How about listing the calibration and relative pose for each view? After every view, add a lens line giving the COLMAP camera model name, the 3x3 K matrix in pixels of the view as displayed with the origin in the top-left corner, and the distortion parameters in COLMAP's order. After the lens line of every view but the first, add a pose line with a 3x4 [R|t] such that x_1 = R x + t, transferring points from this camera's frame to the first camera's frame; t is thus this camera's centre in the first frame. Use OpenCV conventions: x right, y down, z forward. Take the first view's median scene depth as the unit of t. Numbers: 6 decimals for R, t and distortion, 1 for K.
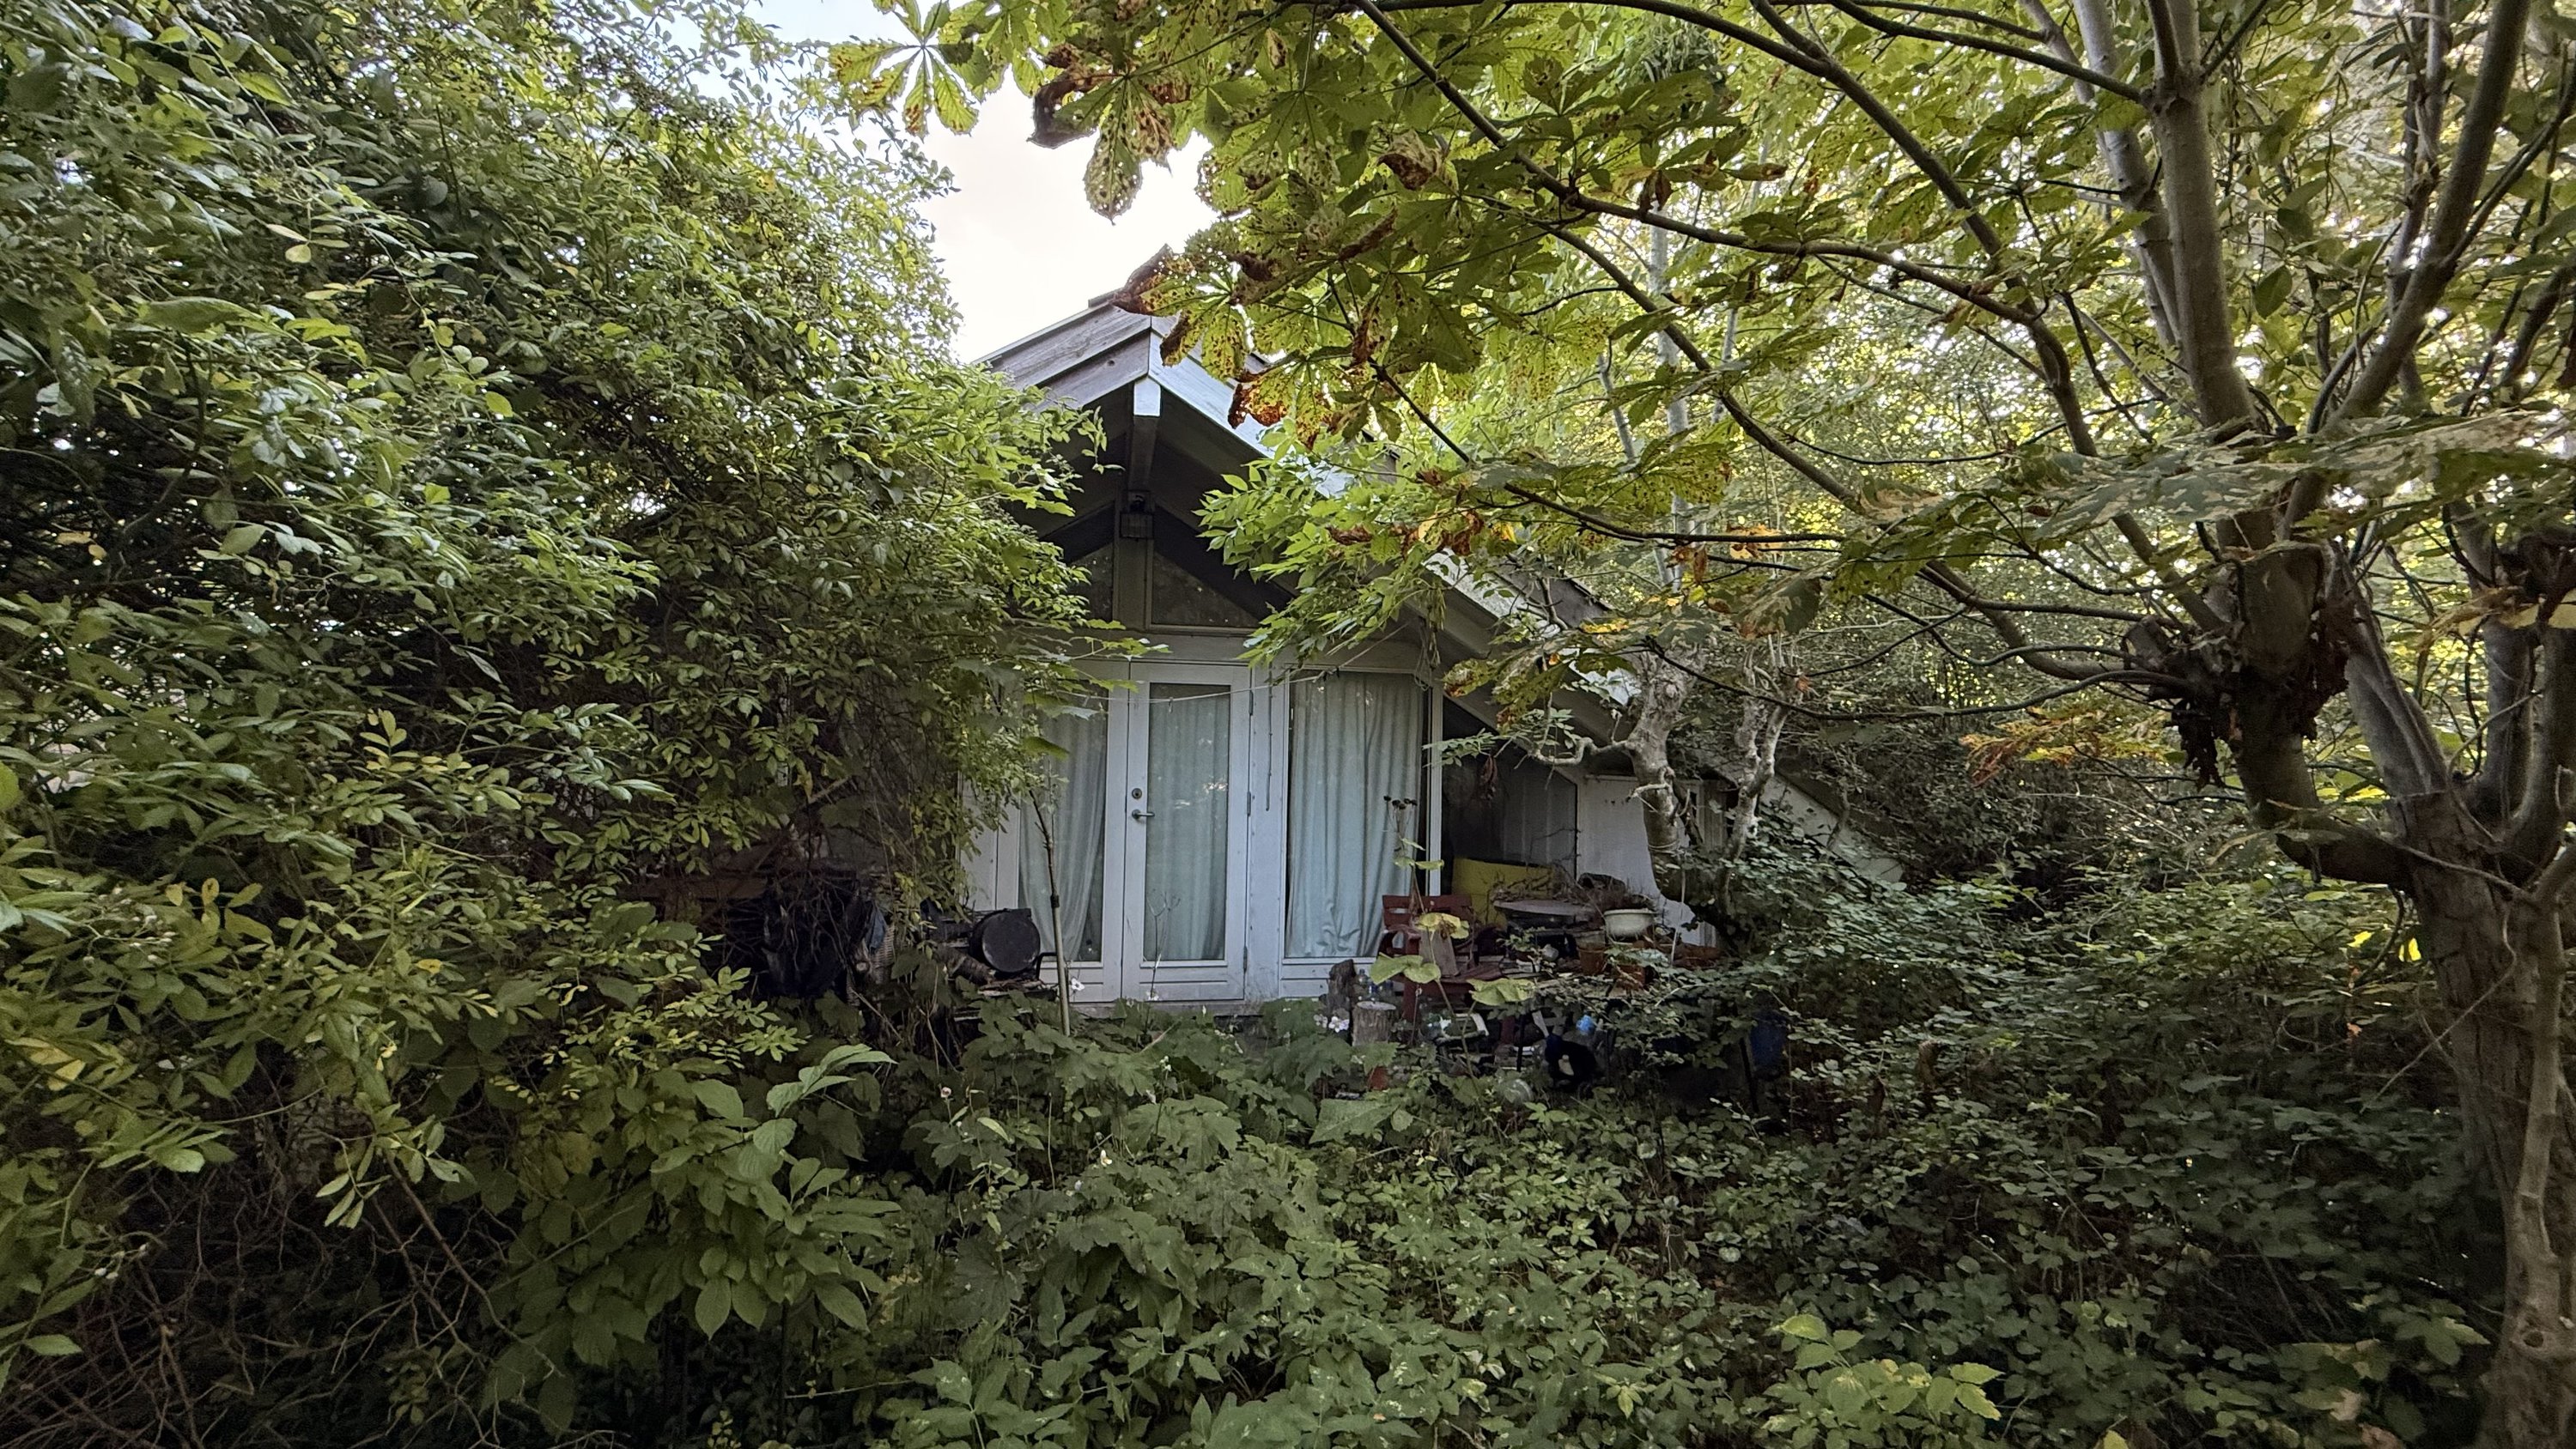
lens RADIAL K [[1019.7, 0, 1285.0], [0, 1019.7, 736.2], [0, 0, 1]] dist [-0.003507, -0.000923]
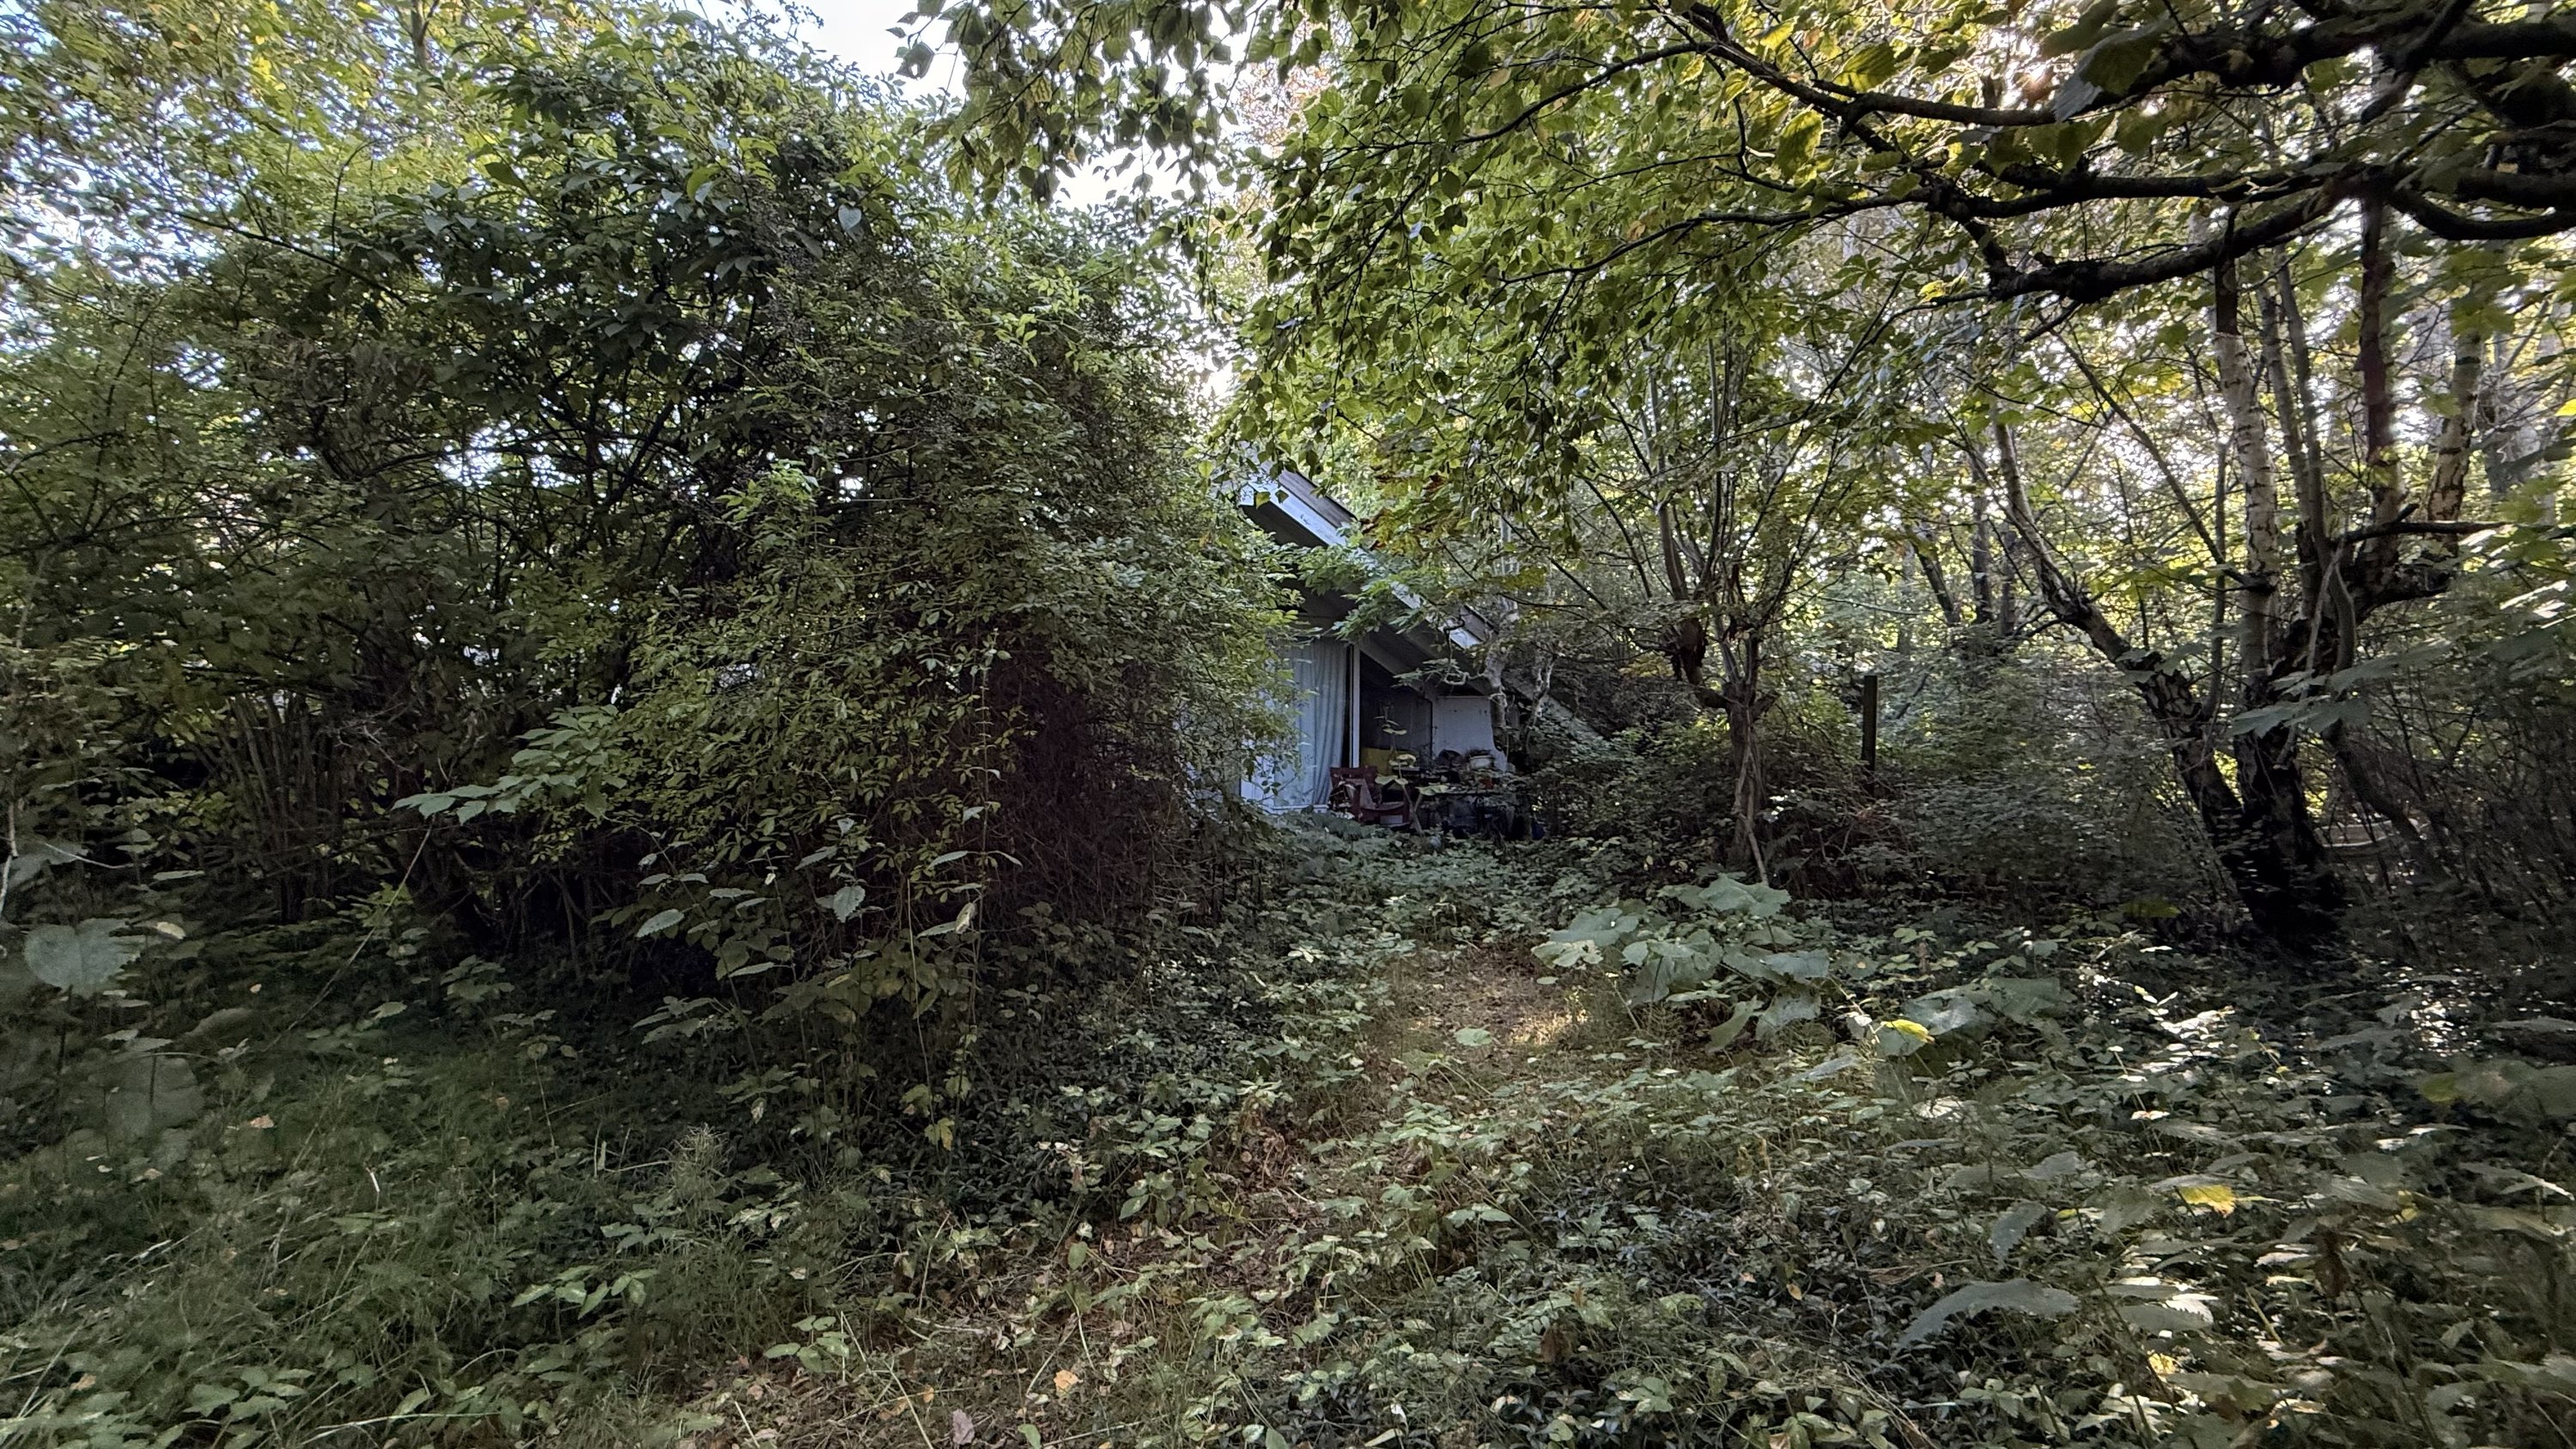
lens RADIAL K [[1019.7, 0, 1290.0], [0, 1019.7, 711.8], [0, 0, 1]] dist [-0.003507, -0.000923]
pose [[0.963310, -0.009658, 0.268217, -0.609182], [0.004945, 0.999821, 0.018241, 0.040954], [-0.268346, -0.016246, 0.963186, -0.918903]]
